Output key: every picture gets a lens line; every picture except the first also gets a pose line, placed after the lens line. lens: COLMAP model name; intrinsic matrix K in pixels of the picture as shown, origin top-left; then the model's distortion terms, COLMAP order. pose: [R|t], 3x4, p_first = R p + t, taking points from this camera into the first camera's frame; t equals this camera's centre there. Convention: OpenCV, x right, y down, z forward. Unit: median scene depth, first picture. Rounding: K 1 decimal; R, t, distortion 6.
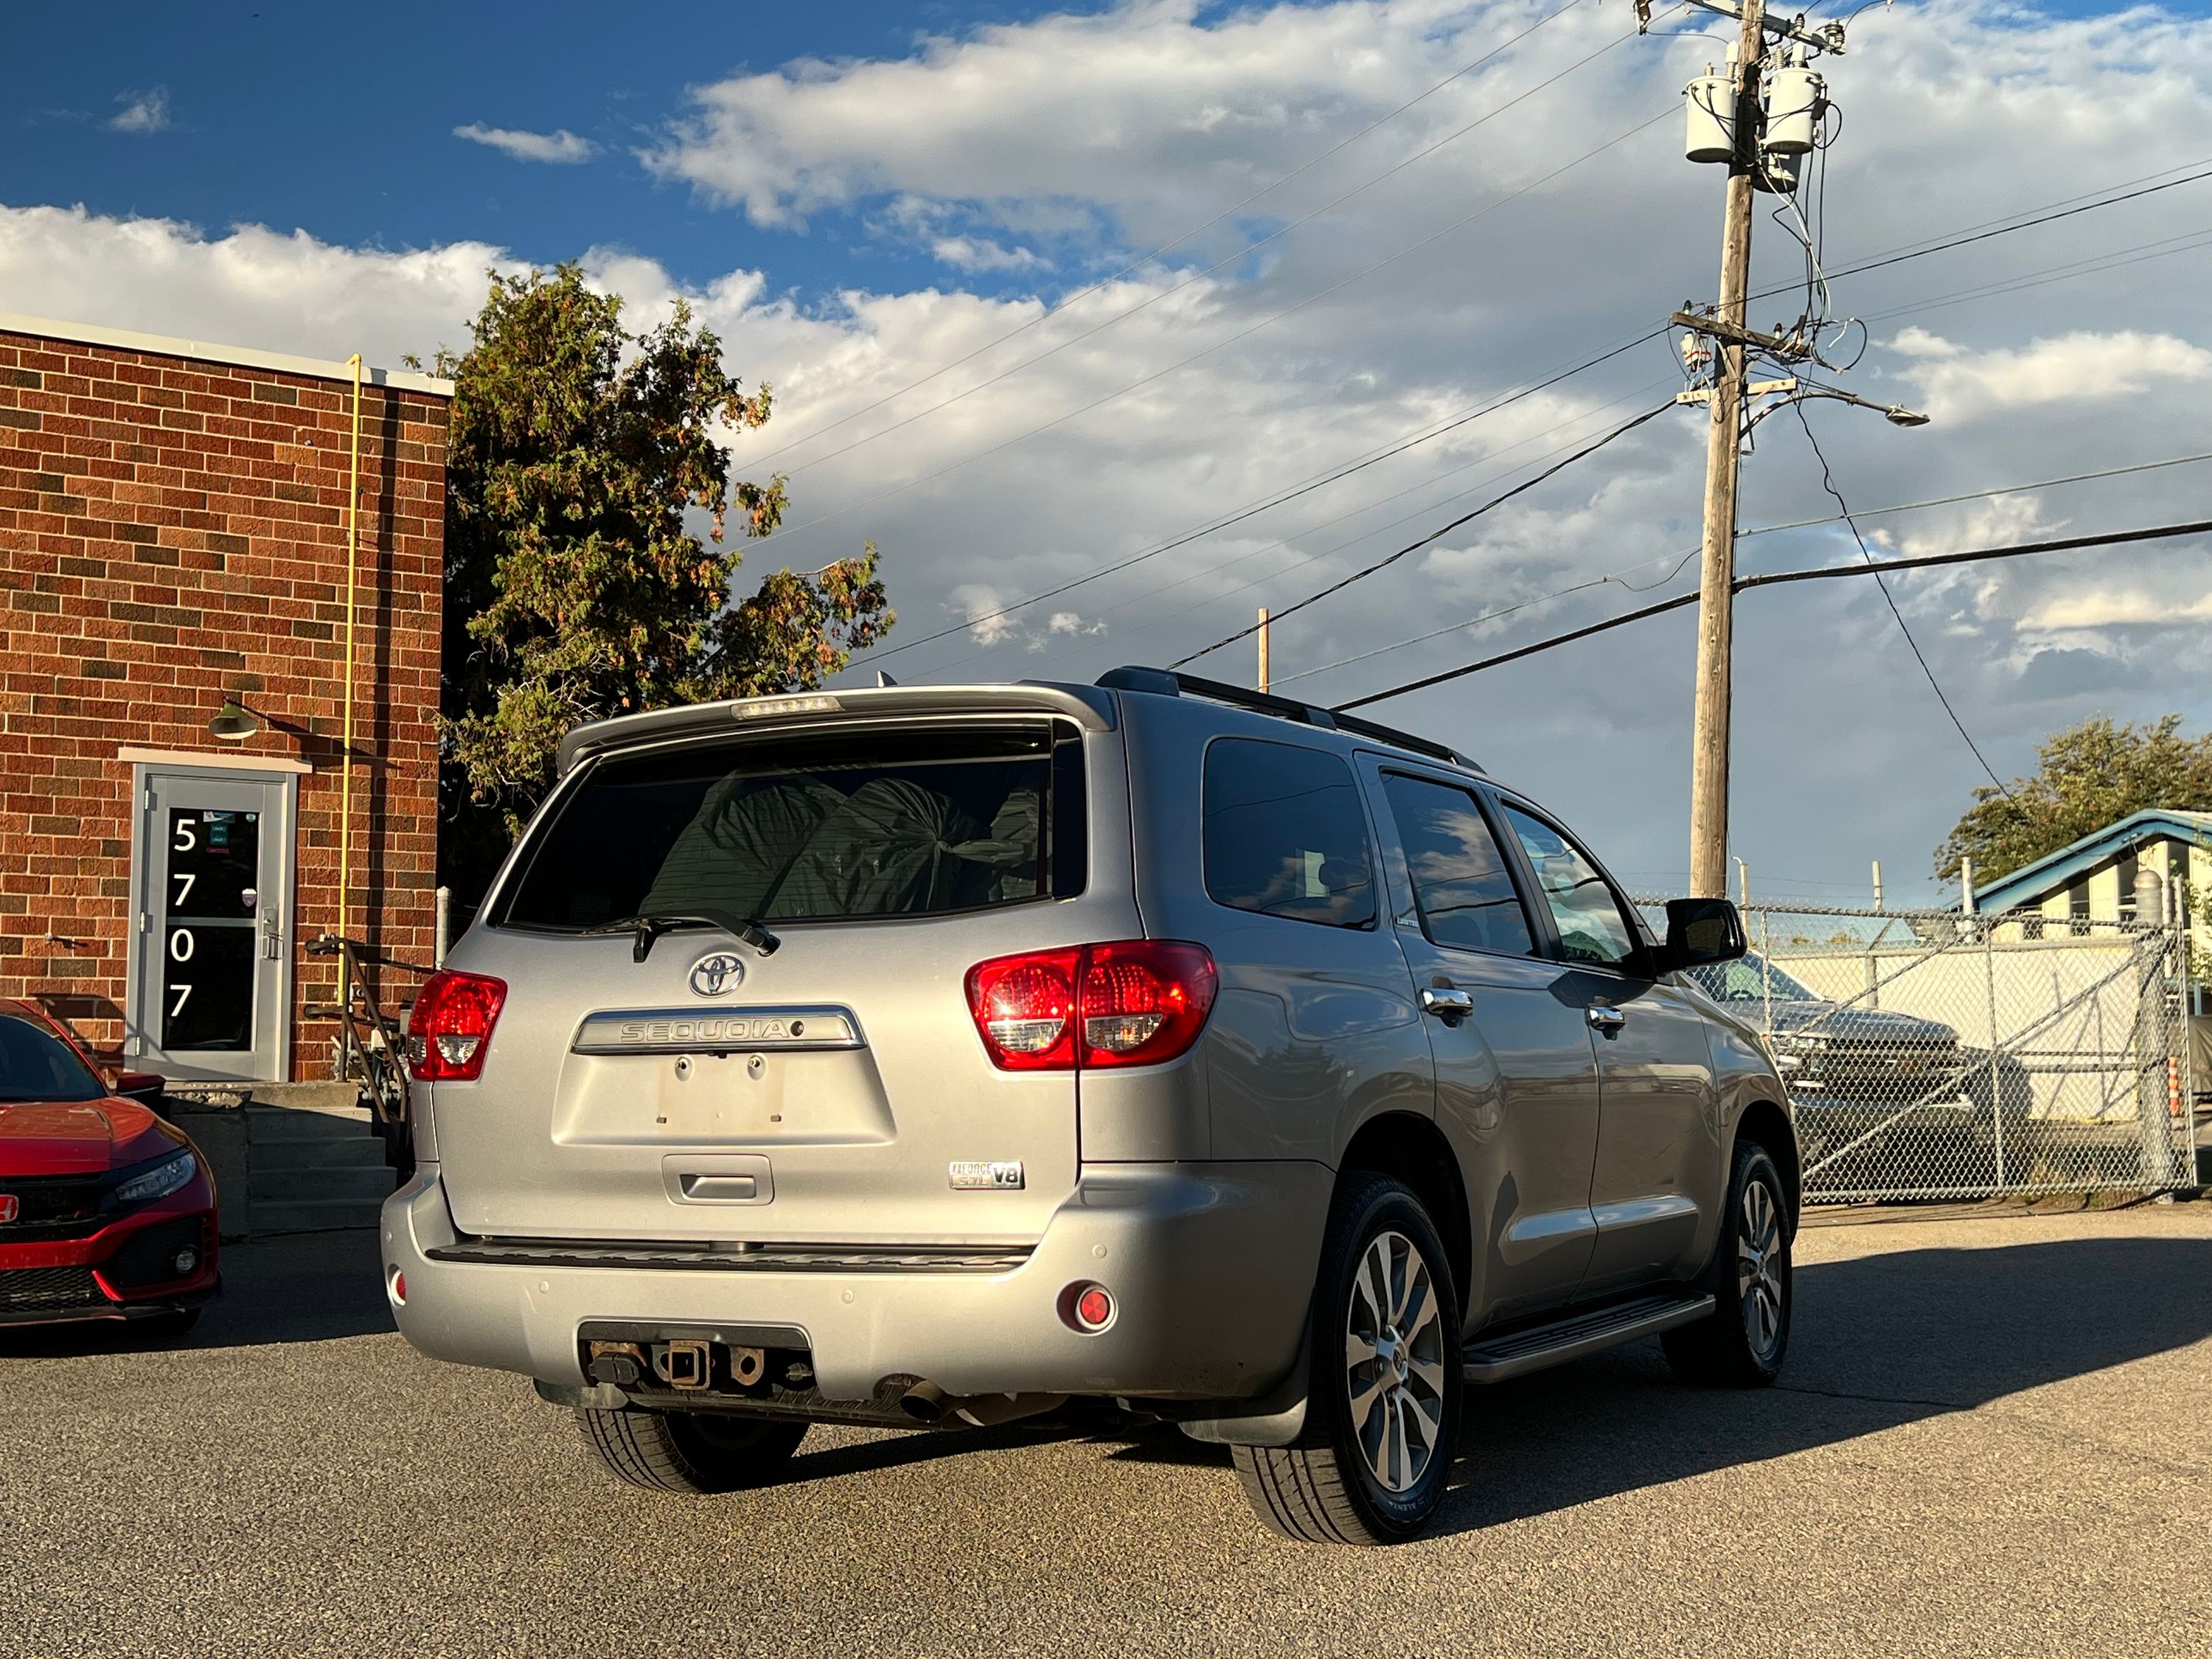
lens RADIAL K [[2568.6, 0, 1111.5], [0, 2568.6, 846.7], [0, 0, 1]] dist [0.141107, -0.436263]
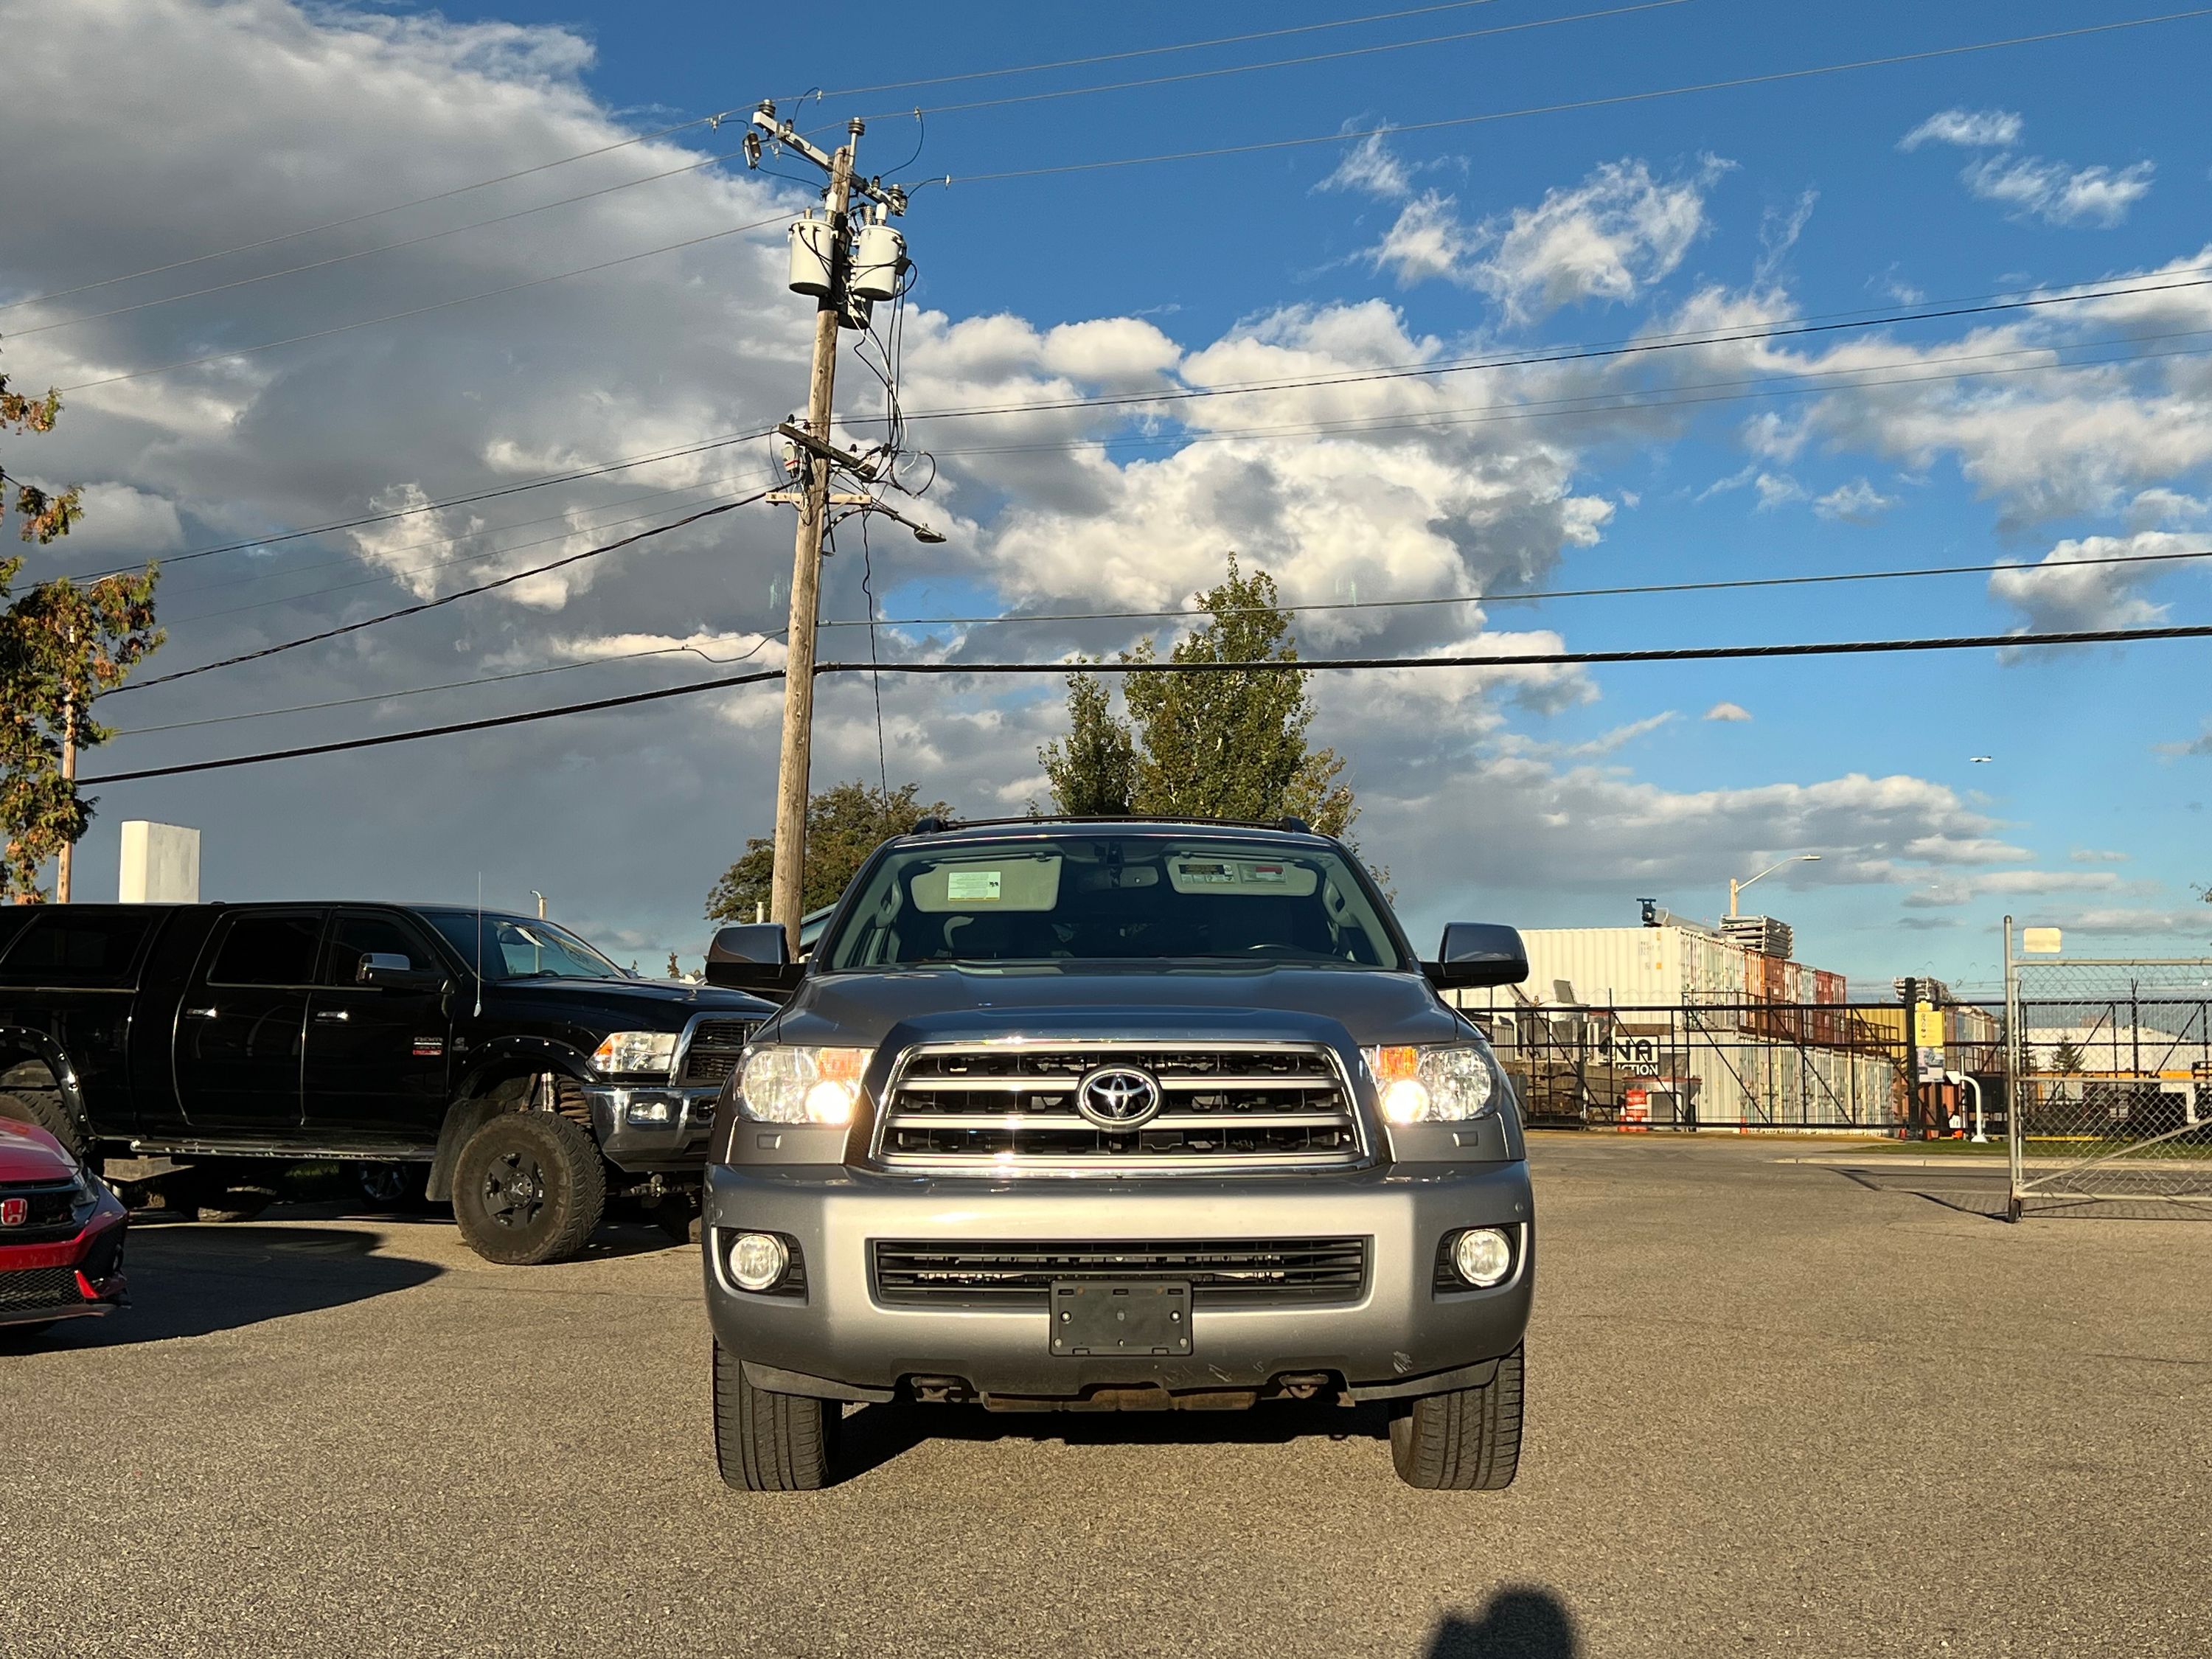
lens RADIAL K [[2570.2, 0, 1110.2], [0, 2570.2, 828.7], [0, 0, 1]] dist [0.128050, -0.346371]
pose [[0.864205, 0.062291, 0.499269, -0.290744], [-0.053887, 0.998058, -0.031246, -0.003025], [-0.500246, 0.000099, 0.865883, -0.065547]]
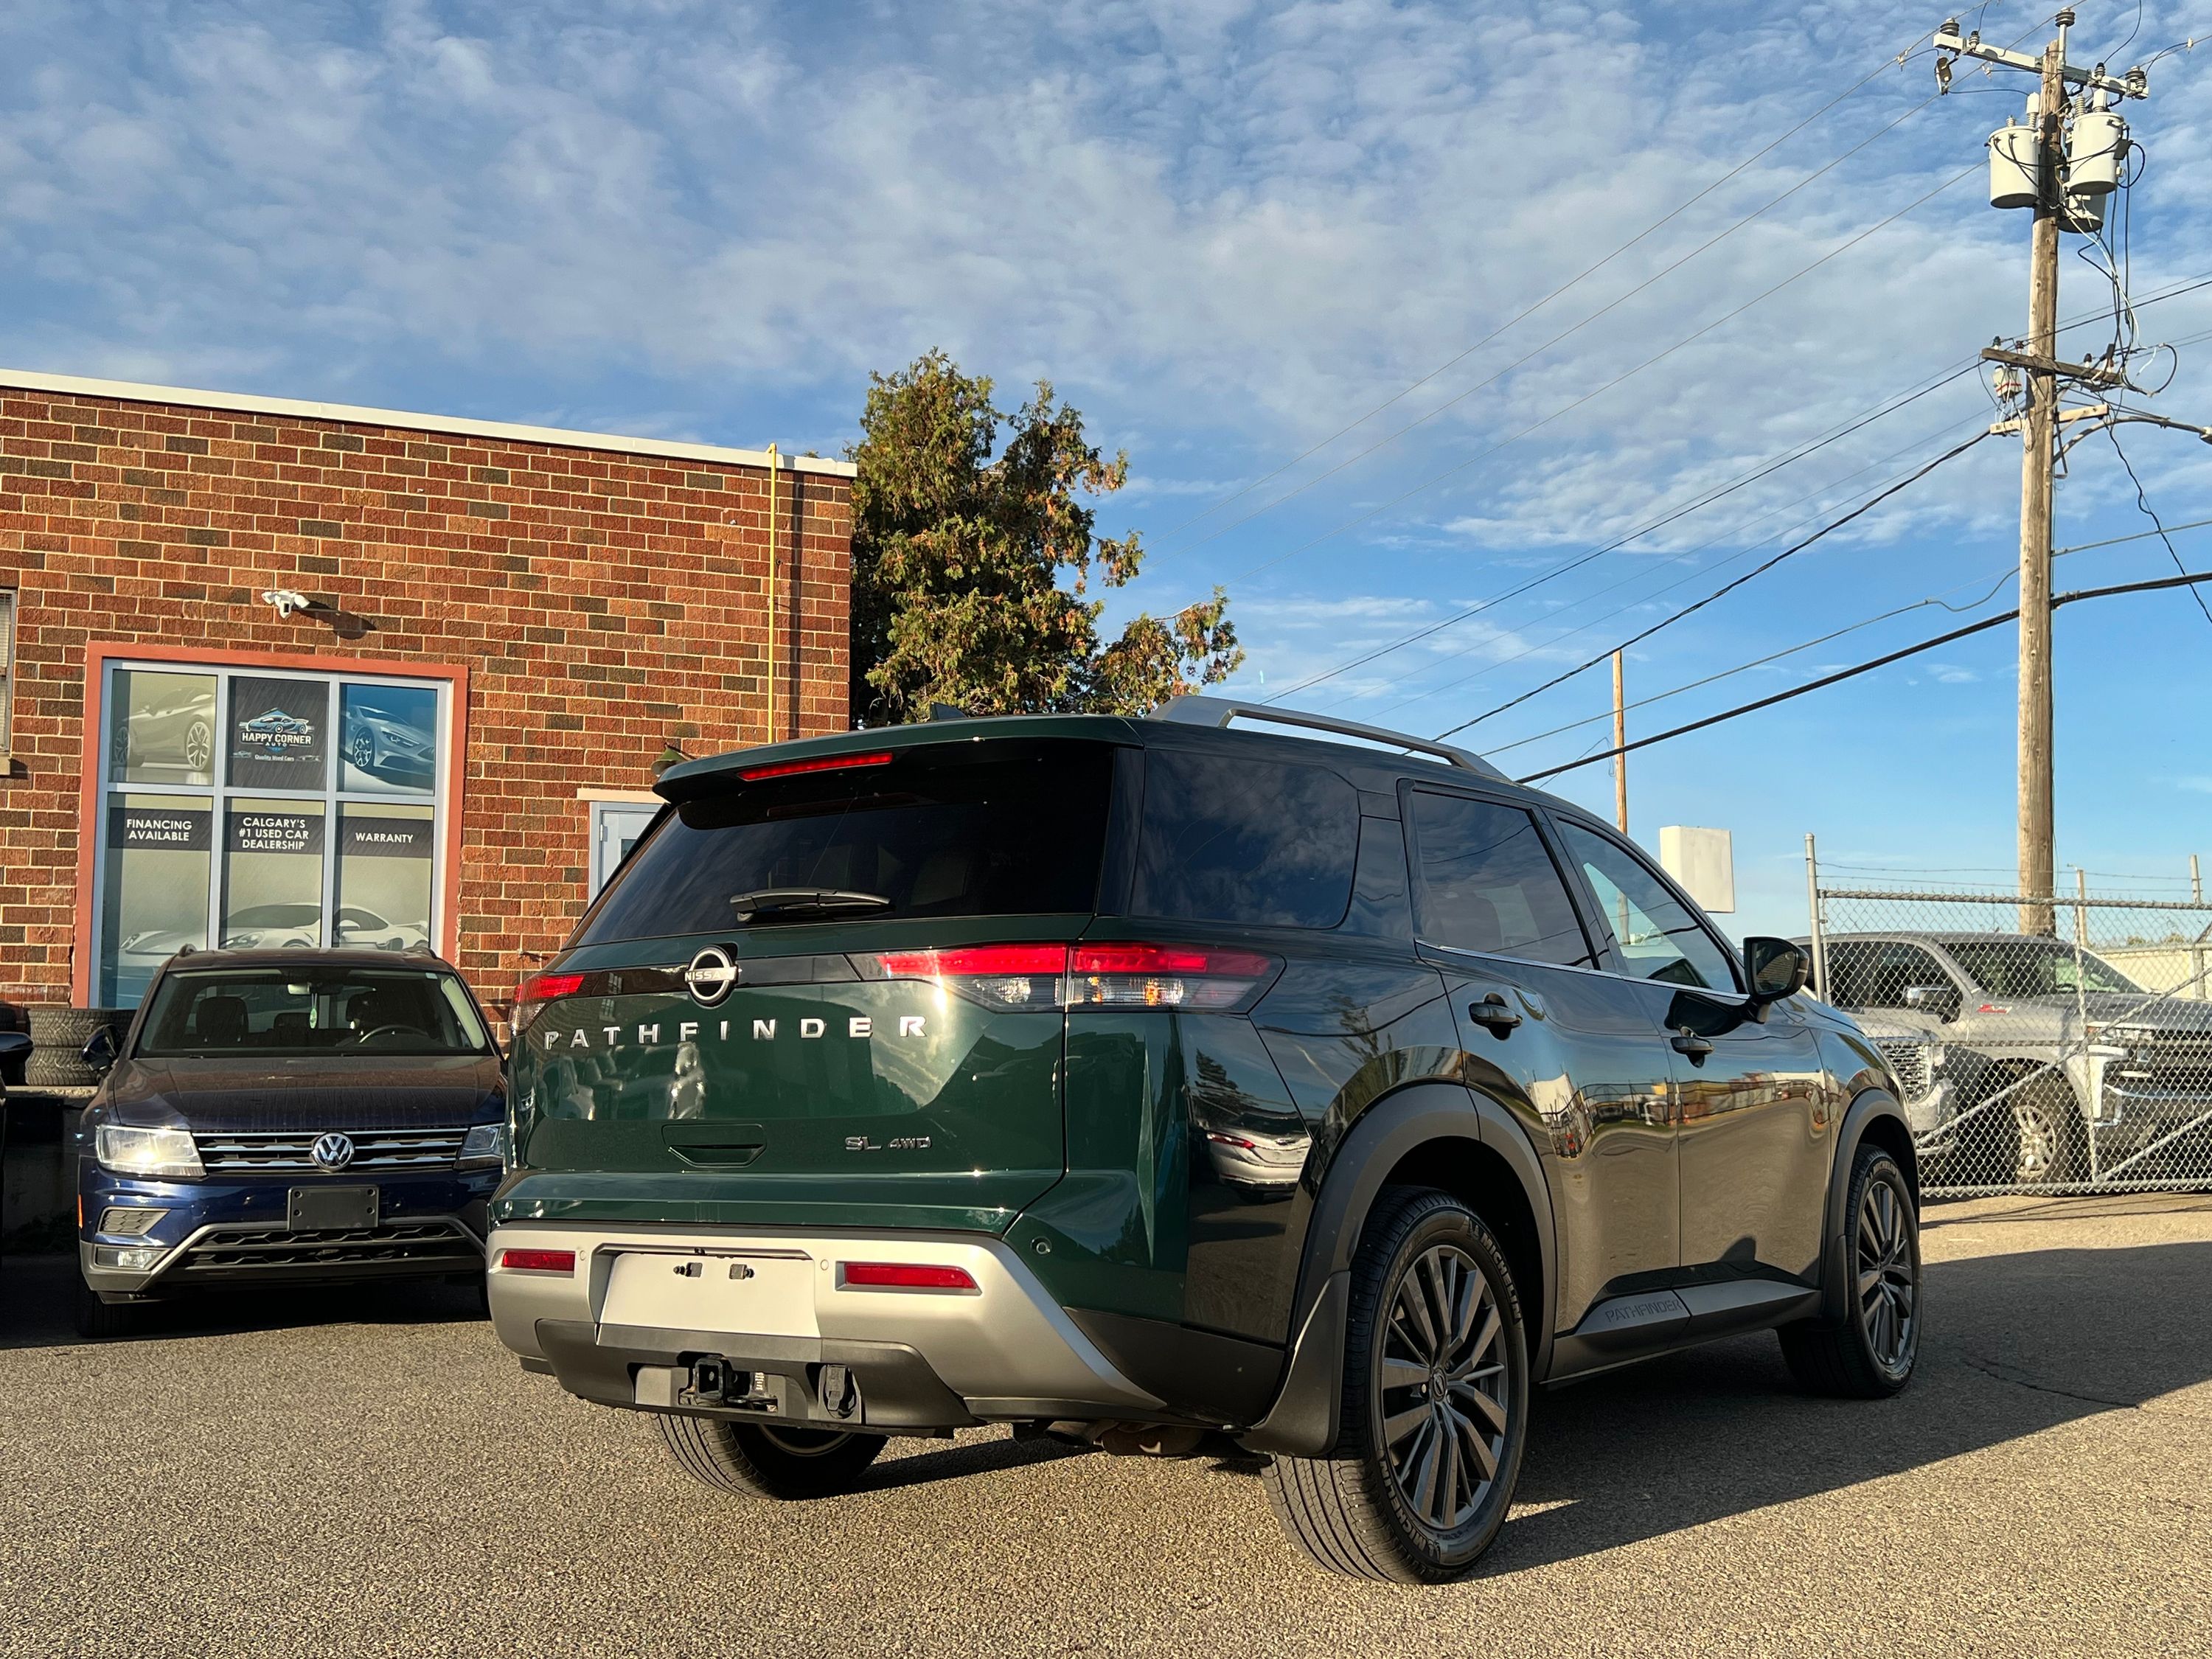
lens RADIAL K [[2206.1, 0, 1122.7], [0, 2206.1, 831.8], [0, 0, 1]] dist [0.100740, -0.220684]
pose [[0.985747, -0.021884, -0.166808, 0.023491], [0.018885, 0.999631, -0.019542, 0.004966], [0.167174, 0.016113, 0.985796, 0.056985]]
